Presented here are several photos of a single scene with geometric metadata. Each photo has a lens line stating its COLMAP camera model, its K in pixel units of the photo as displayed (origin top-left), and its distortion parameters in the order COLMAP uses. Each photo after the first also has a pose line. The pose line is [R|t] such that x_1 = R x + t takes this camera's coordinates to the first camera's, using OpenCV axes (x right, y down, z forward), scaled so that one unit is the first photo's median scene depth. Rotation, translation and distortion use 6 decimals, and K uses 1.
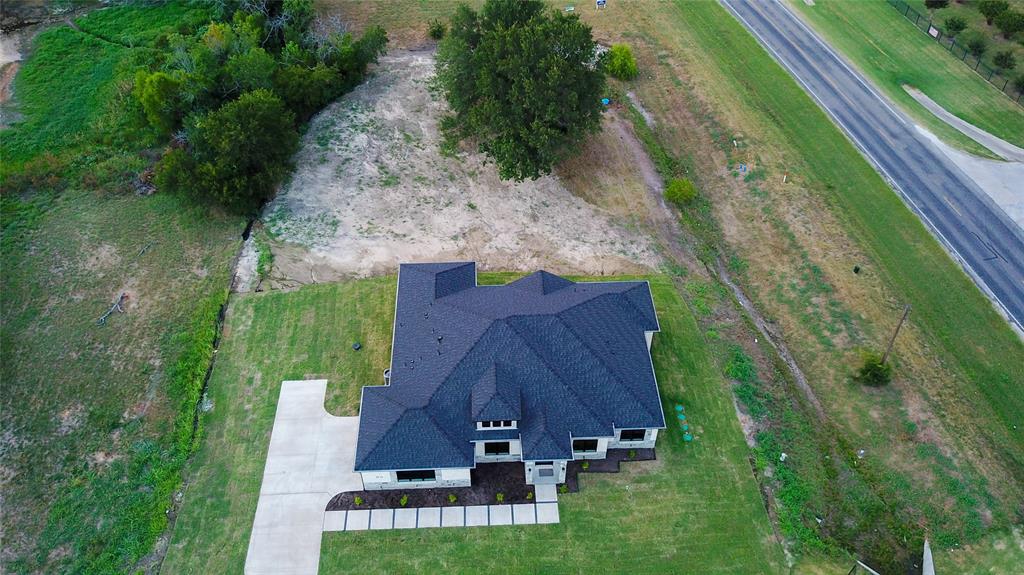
lens RADIAL K [[784.2, 0, 512.0], [0, 784.2, 287.5], [0, 0, 1]] dist [-0.006895, -0.005485]
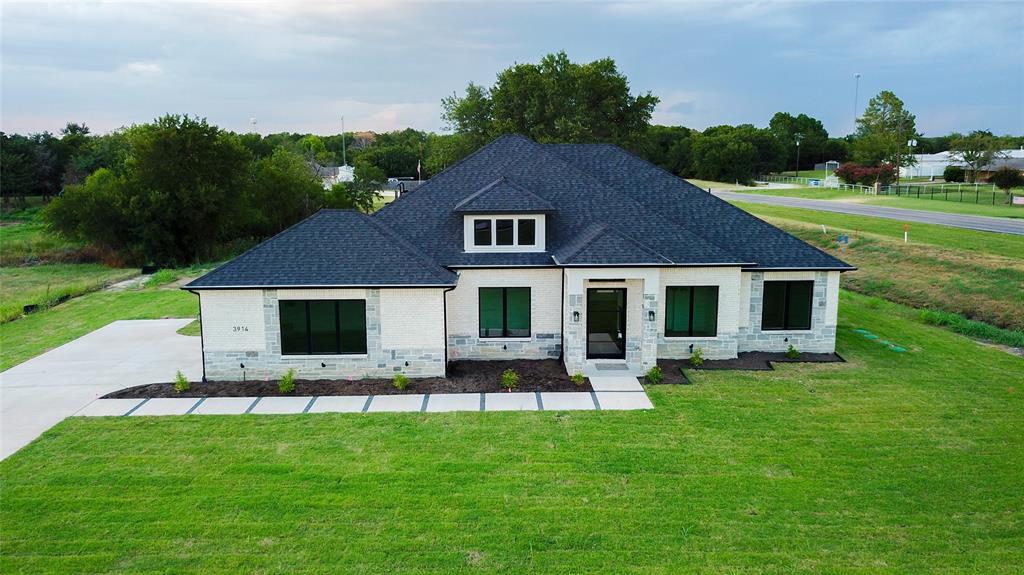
lens RADIAL K [[789.7, 0, 512.0], [0, 789.7, 287.5], [0, 0, 1]] dist [-0.004983, 0.001862]
pose [[0.999806, -0.004188, -0.019250, -0.005051], [-0.007771, 0.814056, -0.580734, 0.418364], [0.018103, 0.580771, 0.813866, 0.539855]]
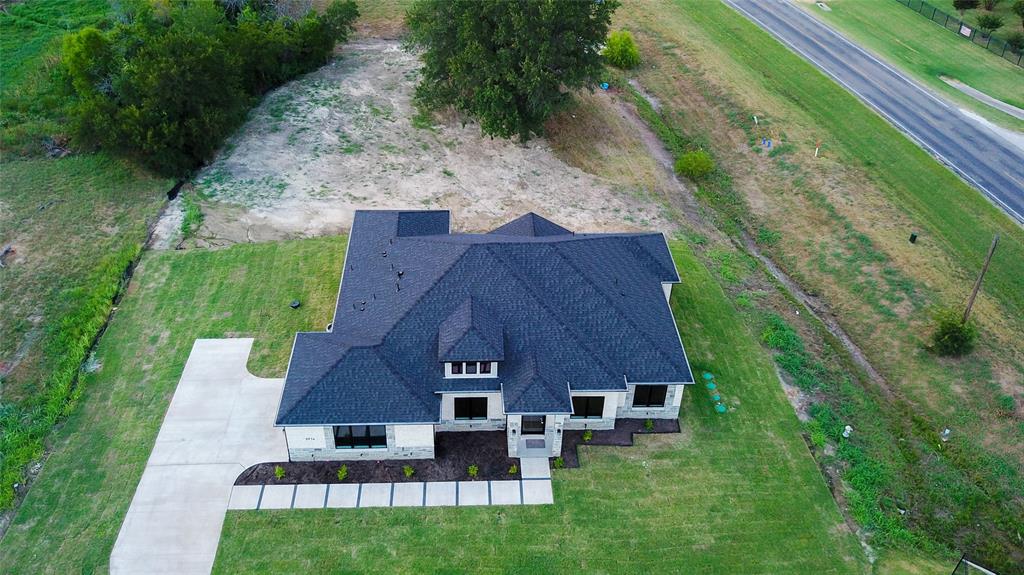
lens RADIAL K [[832.3, 0, 511.8], [0, 832.3, 283.8], [0, 0, 1]] dist [-0.005890, -0.000145]
pose [[0.999638, 0.018322, 0.019679, 0.002125], [-0.015102, 0.988130, -0.152877, 0.185961], [-0.022246, 0.152524, 0.988049, 0.172465]]
